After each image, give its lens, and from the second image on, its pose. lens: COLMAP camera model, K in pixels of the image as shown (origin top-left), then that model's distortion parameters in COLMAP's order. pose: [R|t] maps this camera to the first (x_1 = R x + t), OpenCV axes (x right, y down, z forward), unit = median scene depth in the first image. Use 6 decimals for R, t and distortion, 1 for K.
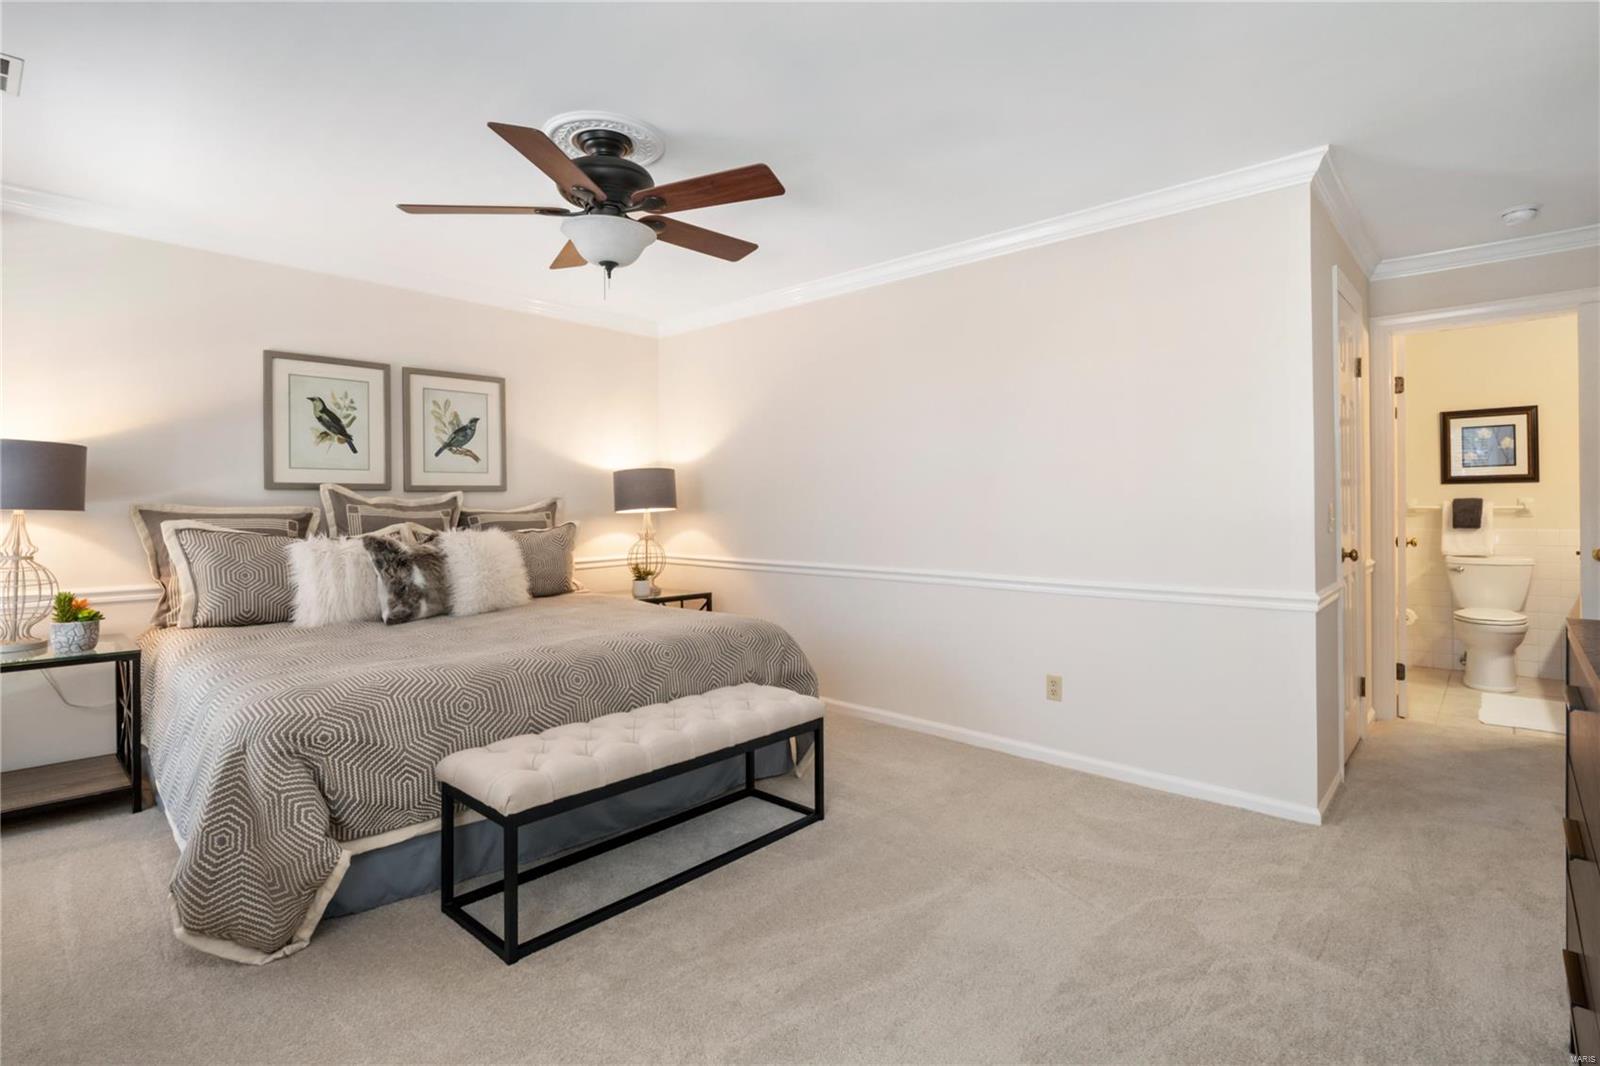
lens RADIAL K [[769.0, 0, 847.2], [0, 769.0, 496.4], [0, 0, 1]] dist [0.000926, -0.001120]
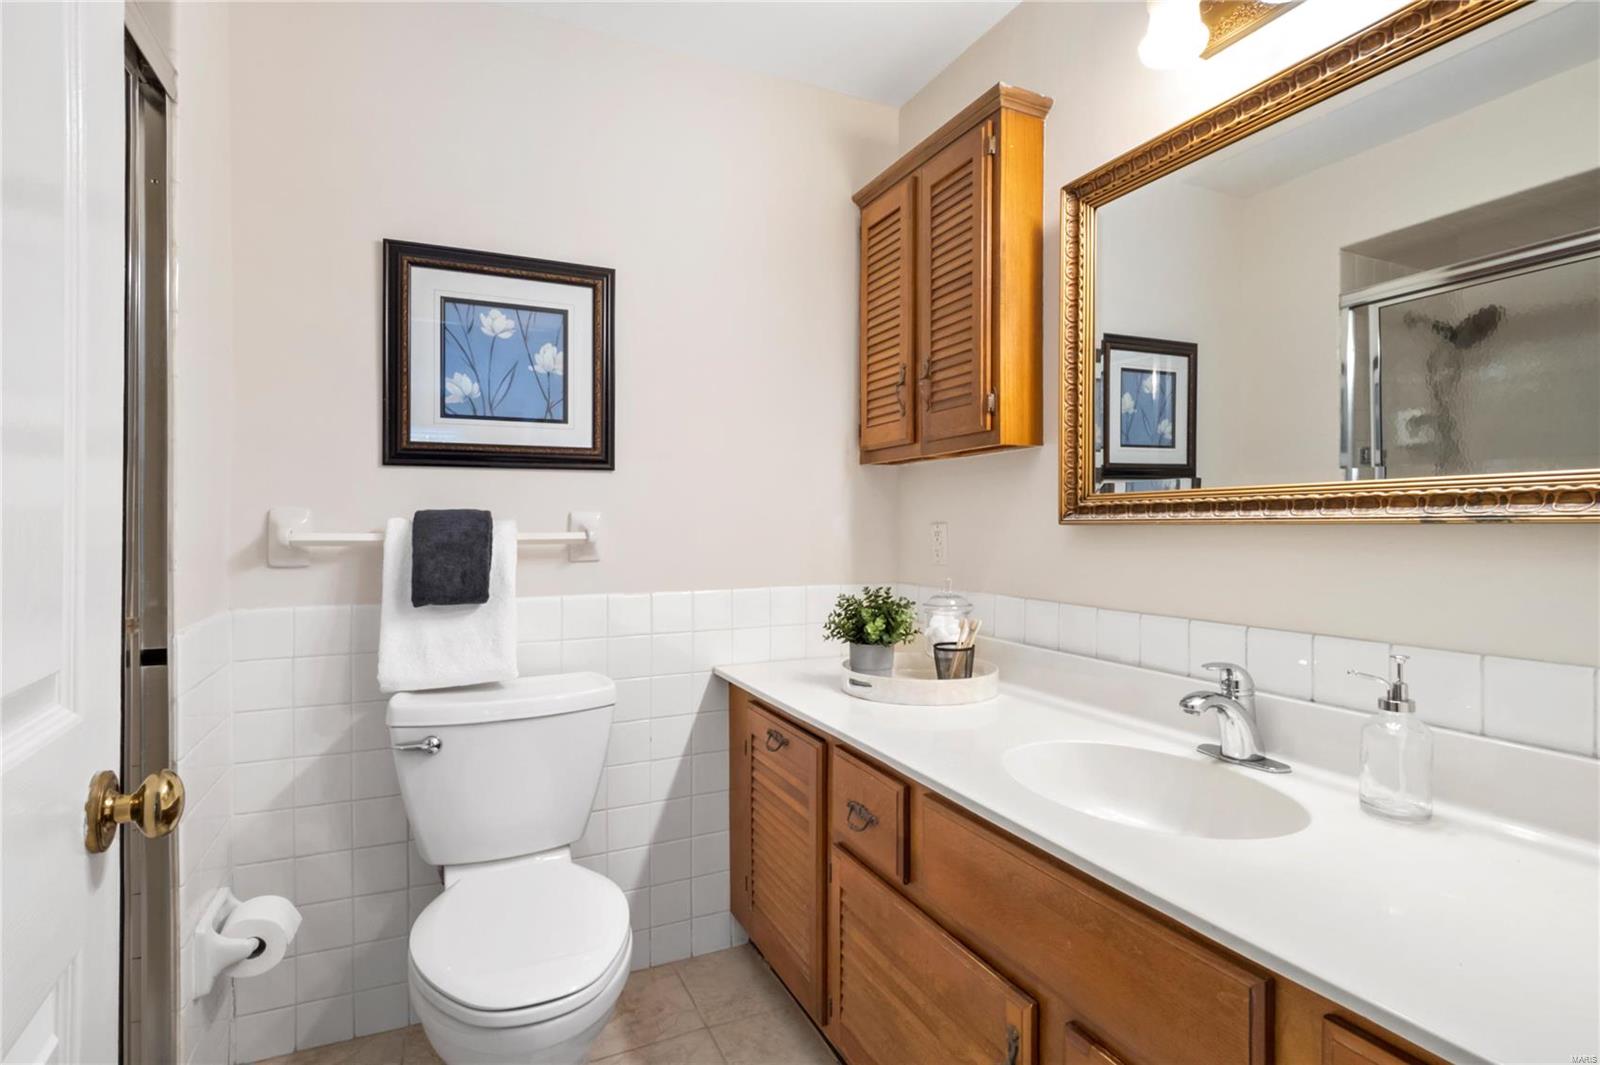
lens RADIAL K [[769.0, 0, 805.3], [0, 769.0, 523.5], [0, 0, 1]] dist [0.000926, -0.001120]
pose [[0.407407, 0.013350, 0.913149, 0.576627], [-0.012990, 0.999877, -0.008822, 0.009292], [-0.913154, -0.008268, 0.407530, 0.739804]]
